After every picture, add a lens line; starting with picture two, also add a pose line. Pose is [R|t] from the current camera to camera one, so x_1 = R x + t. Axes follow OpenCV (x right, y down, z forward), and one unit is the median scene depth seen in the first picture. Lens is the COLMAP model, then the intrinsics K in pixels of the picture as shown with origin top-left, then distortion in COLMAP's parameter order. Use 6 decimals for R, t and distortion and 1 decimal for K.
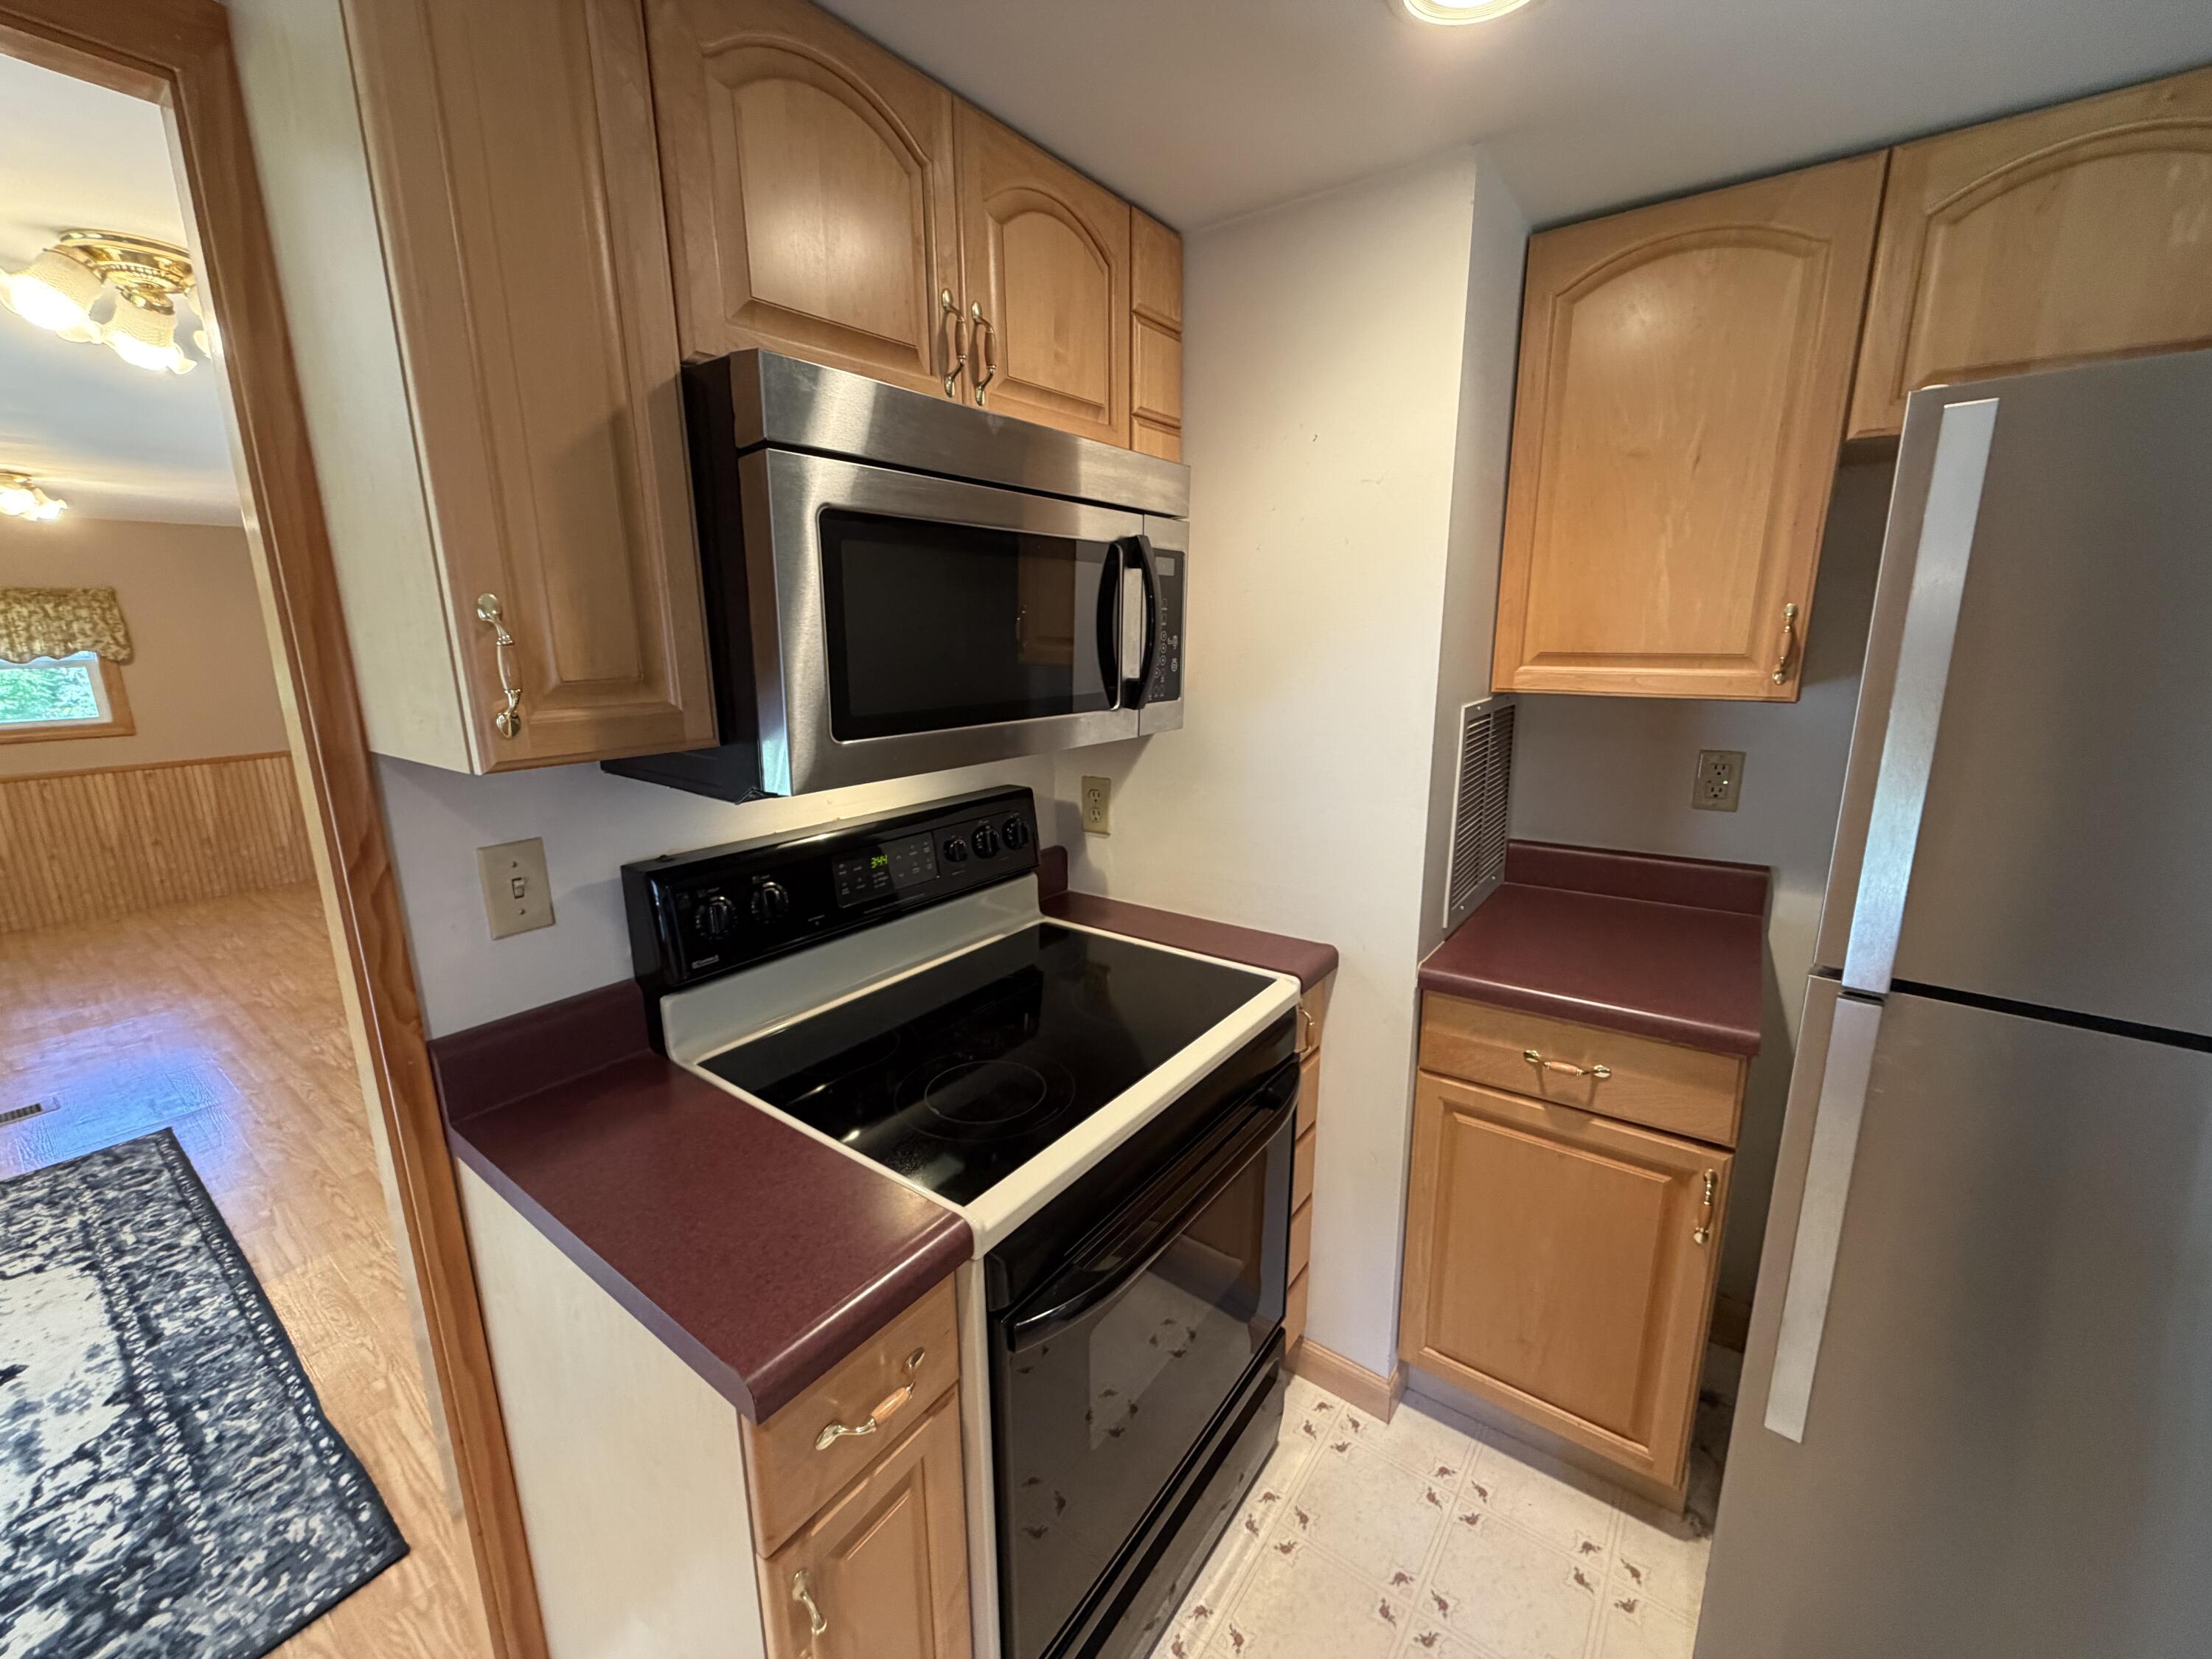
lens RADIAL K [[883.8, 0, 1100.7], [0, 883.8, 825.9], [0, 0, 1]] dist [-0.000095, -0.000476]
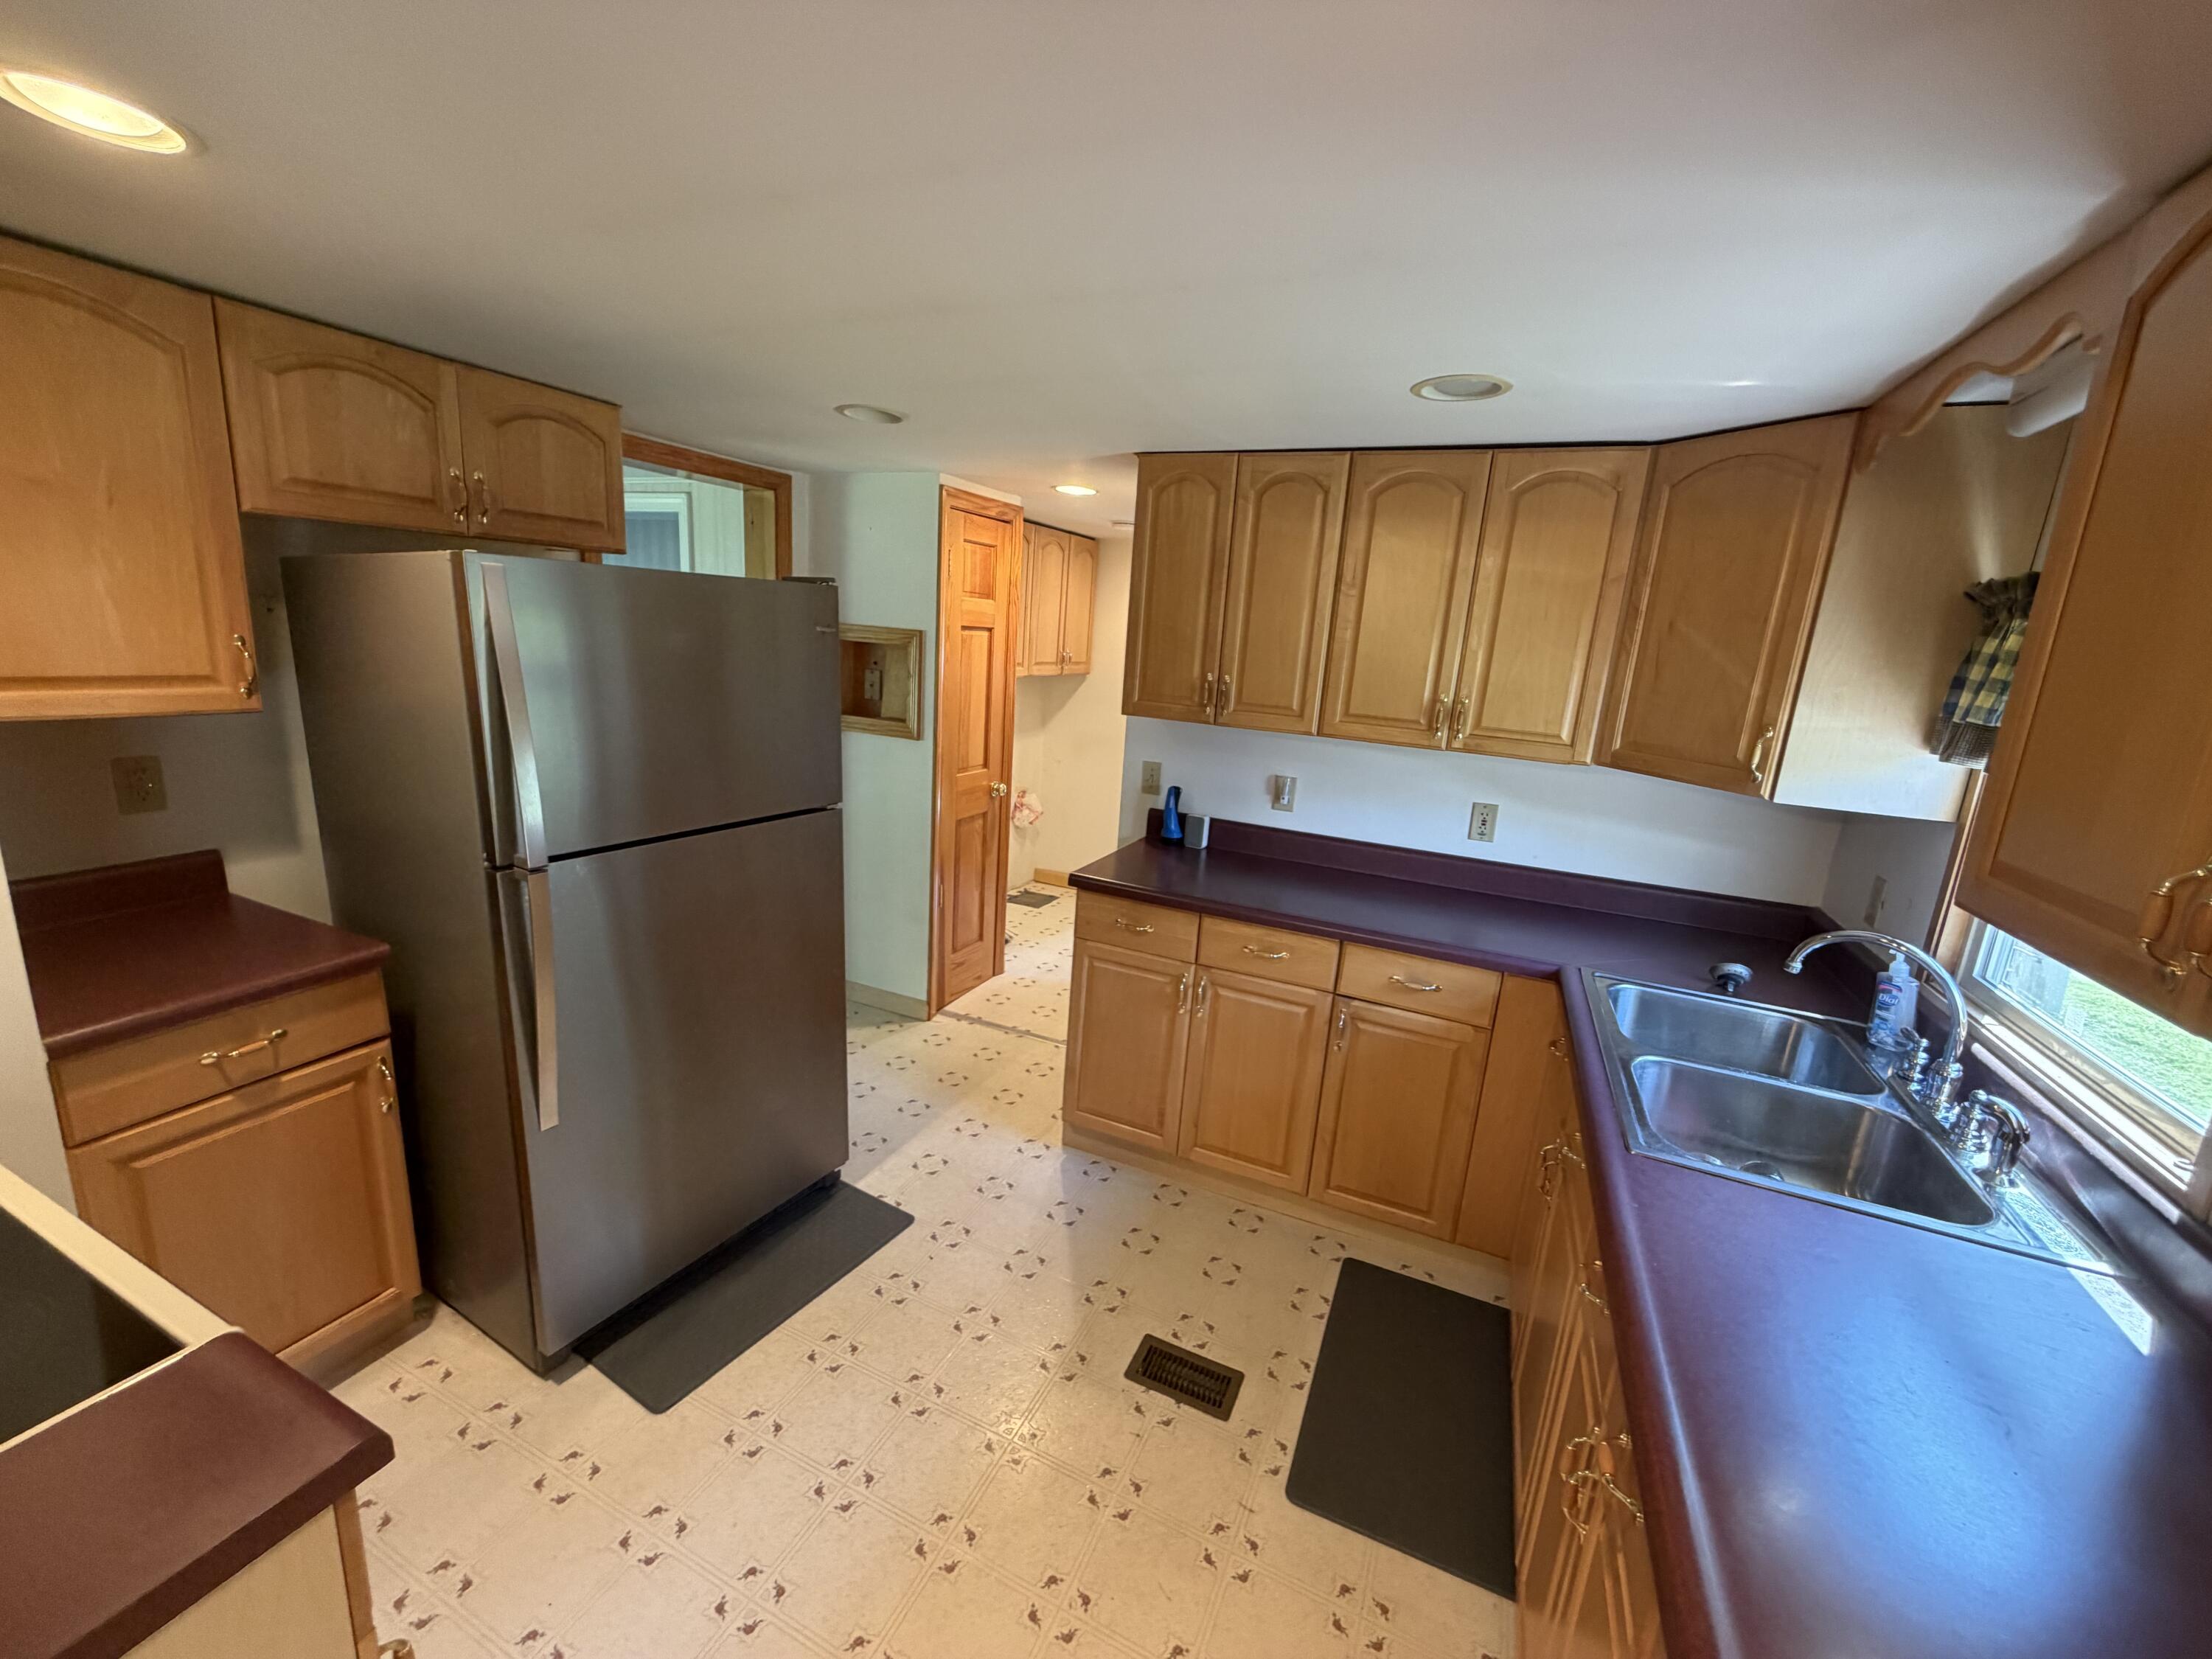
lens RADIAL K [[874.1, 0, 1096.4], [0, 874.1, 830.4], [0, 0, 1]] dist [0.000493, 0.000015]
pose [[-0.209426, -0.218042, 0.953204, -0.685408], [0.155429, 0.955005, 0.252603, -0.104231], [-0.965392, 0.201057, -0.166113, 0.078064]]
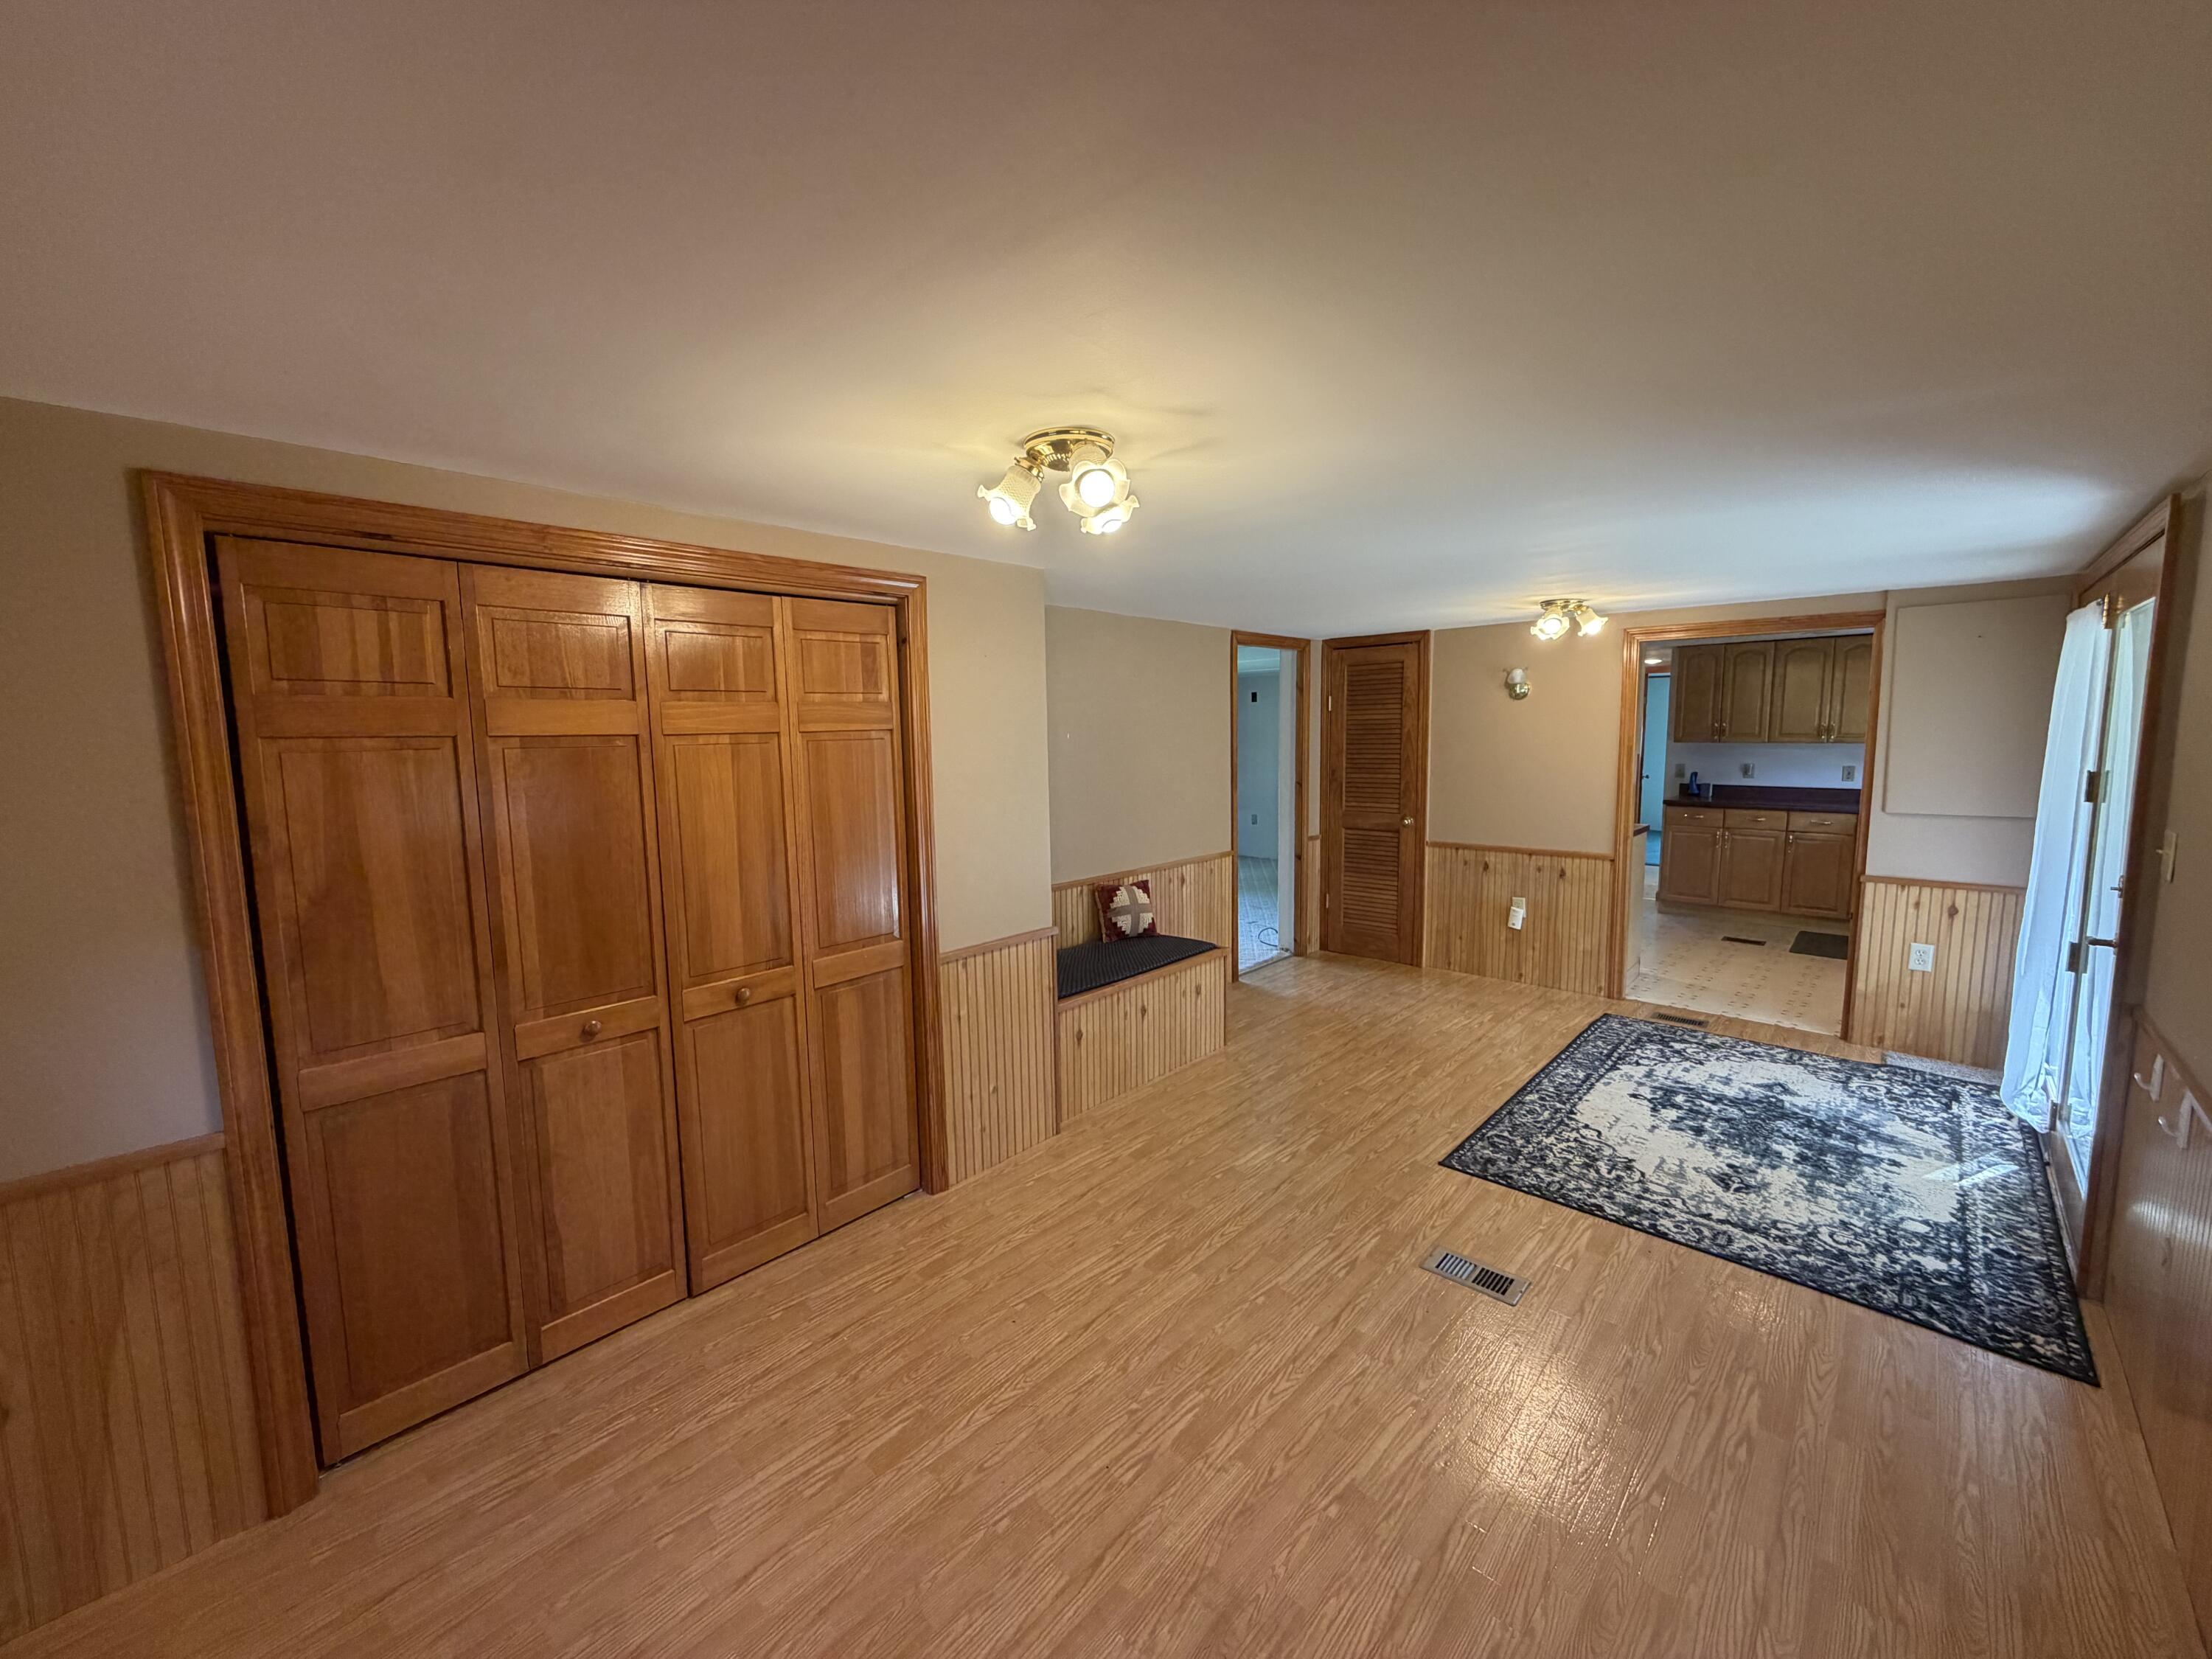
lens RADIAL K [[883.8, 0, 1100.7], [0, 883.8, 825.9], [0, 0, 1]] dist [-0.000095, -0.000476]
pose [[0.110562, -0.099405, 0.988886, -4.121292], [0.230433, 0.970437, 0.071787, -0.497096], [-0.966787, 0.219935, 0.130199, 2.219081]]
